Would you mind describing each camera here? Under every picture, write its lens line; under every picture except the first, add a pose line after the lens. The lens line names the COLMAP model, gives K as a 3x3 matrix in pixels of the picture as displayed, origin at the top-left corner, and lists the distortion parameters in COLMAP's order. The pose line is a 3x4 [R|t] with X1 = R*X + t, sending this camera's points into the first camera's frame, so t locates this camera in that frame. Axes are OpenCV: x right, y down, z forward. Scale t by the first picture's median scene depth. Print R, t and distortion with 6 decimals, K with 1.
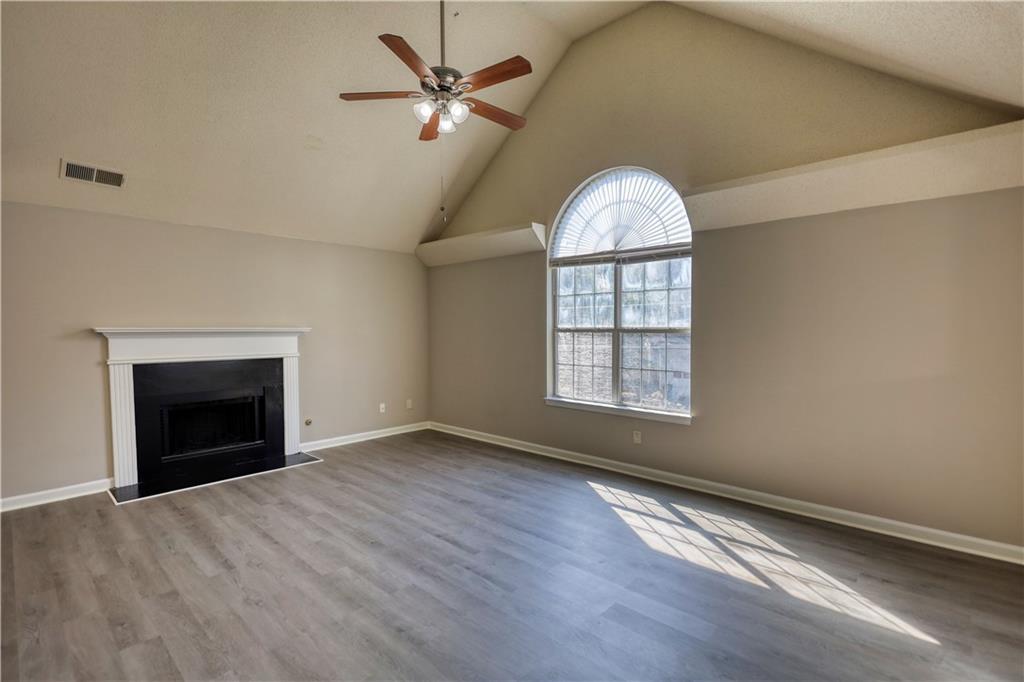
lens RADIAL K [[478.0, 0, 516.5], [0, 478.0, 347.7], [0, 0, 1]] dist [-0.001172, 0.000813]
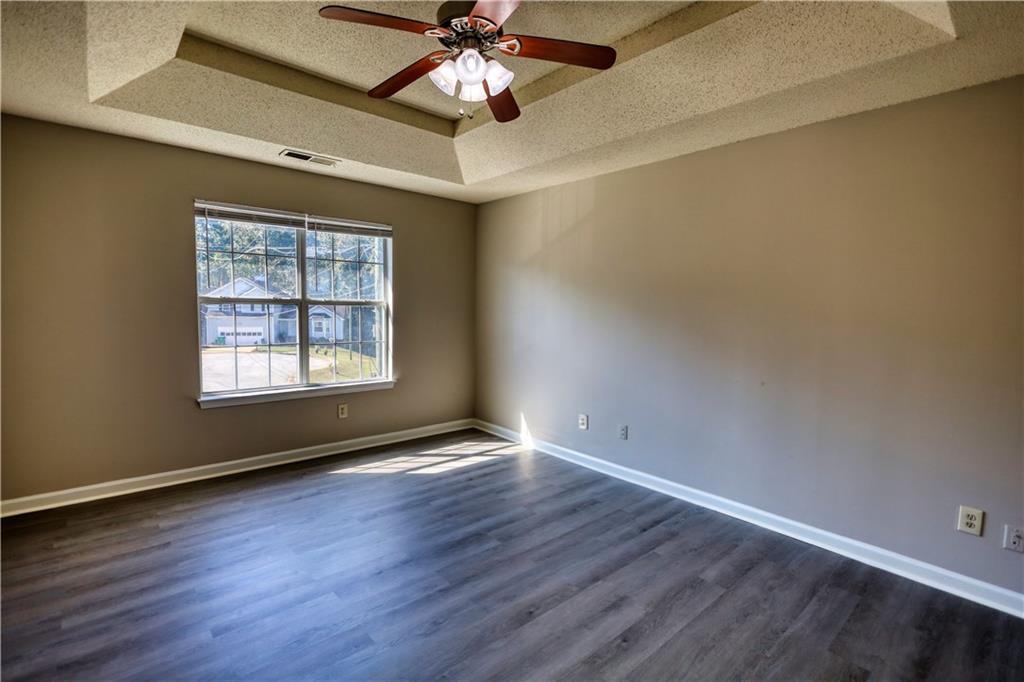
lens RADIAL K [[468.6, 0, 529.5], [0, 468.6, 324.5], [0, 0, 1]] dist [0.000894, 0.000222]
pose [[0.075290, -0.029796, 0.996716, -0.719933], [0.013502, 0.999492, 0.028859, -0.015554], [-0.997070, 0.011285, 0.075654, 0.590219]]
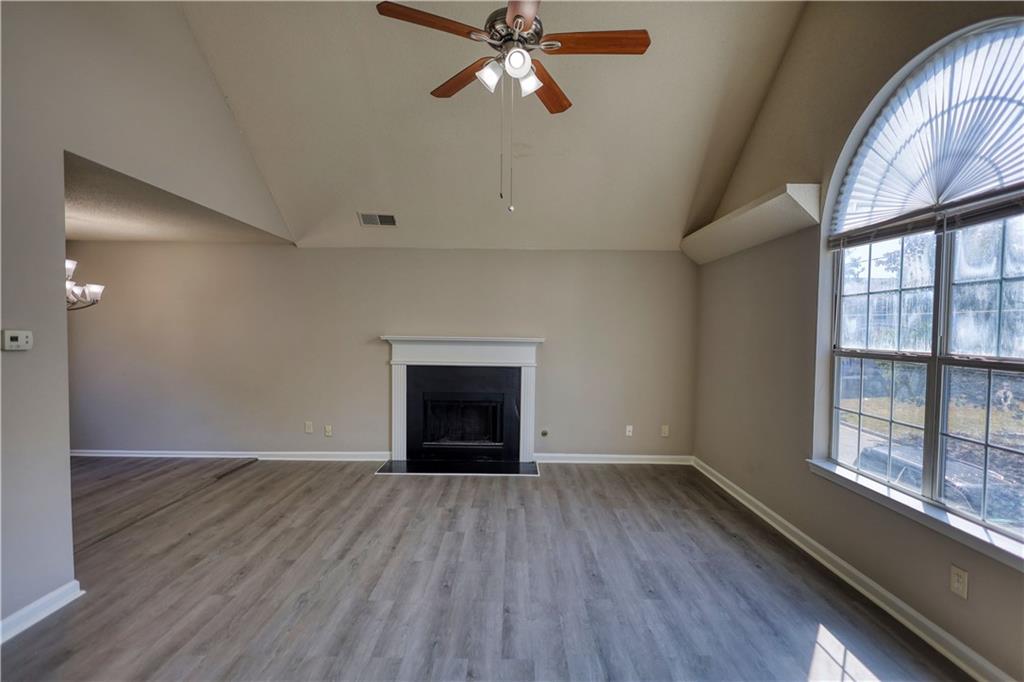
lens RADIAL K [[479.8, 0, 510.6], [0, 479.8, 347.1], [0, 0, 1]] dist [-0.000722, 0.000568]
pose [[0.675120, 0.038752, -0.736689, 0.320898], [-0.044460, 0.998941, 0.011803, -0.040658], [0.736367, 0.024785, 0.676128, 0.357416]]
